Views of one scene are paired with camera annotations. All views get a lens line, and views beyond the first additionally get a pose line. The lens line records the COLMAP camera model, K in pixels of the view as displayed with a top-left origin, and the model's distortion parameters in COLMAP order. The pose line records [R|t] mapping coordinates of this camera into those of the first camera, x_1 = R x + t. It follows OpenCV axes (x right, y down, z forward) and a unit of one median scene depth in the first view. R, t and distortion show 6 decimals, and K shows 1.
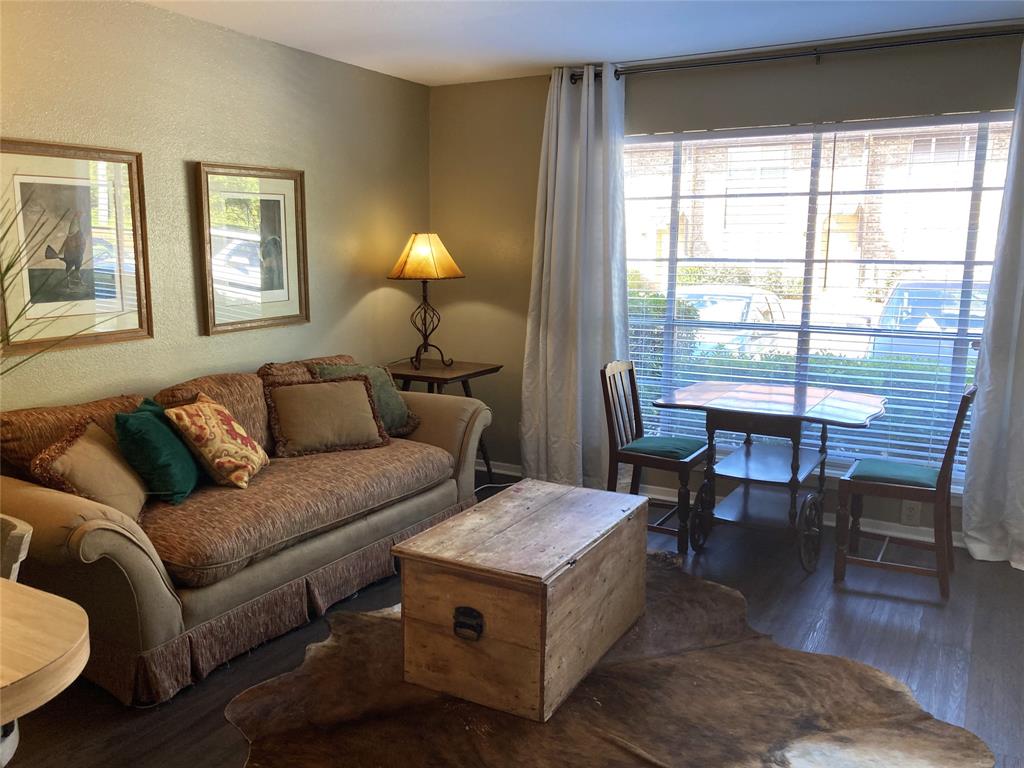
lens RADIAL K [[831.9, 0, 512.0], [0, 831.9, 384.0], [0, 0, 1]] dist [0.005521, -0.010517]
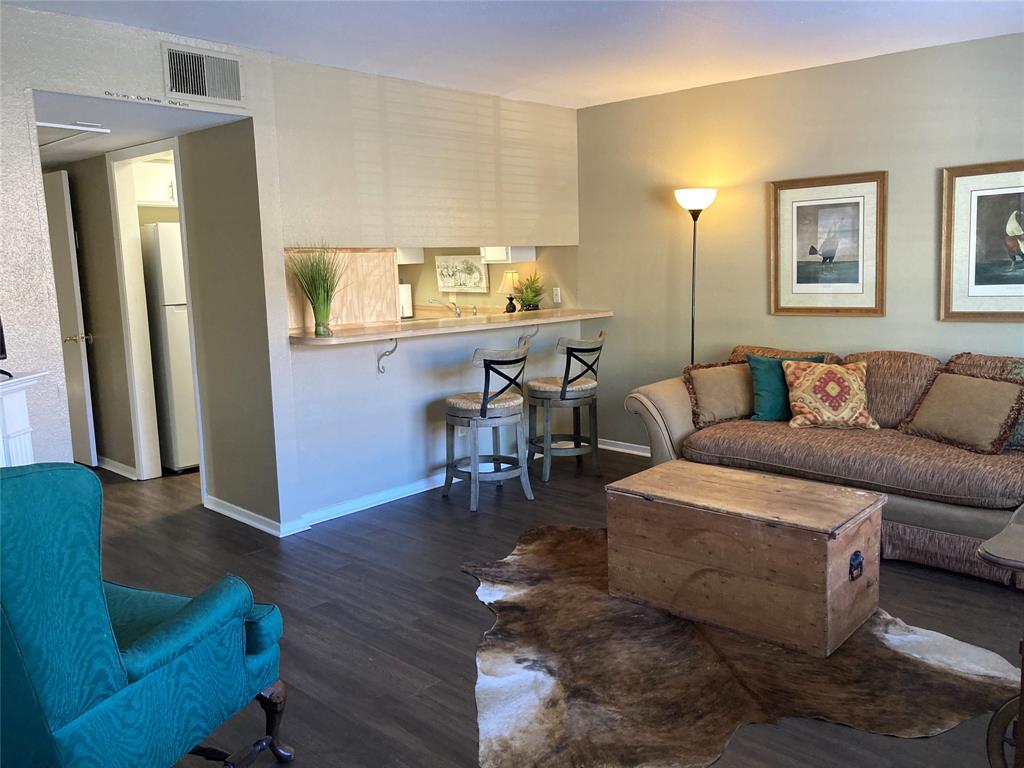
lens RADIAL K [[831.9, 0, 512.0], [0, 831.9, 384.0], [0, 0, 1]] dist [0.005521, -0.010517]
pose [[-0.236178, 0.133234, -0.962532, 1.022162], [-0.143086, 0.974989, 0.170067, -0.099877], [0.961117, 0.177891, -0.211207, 0.829928]]
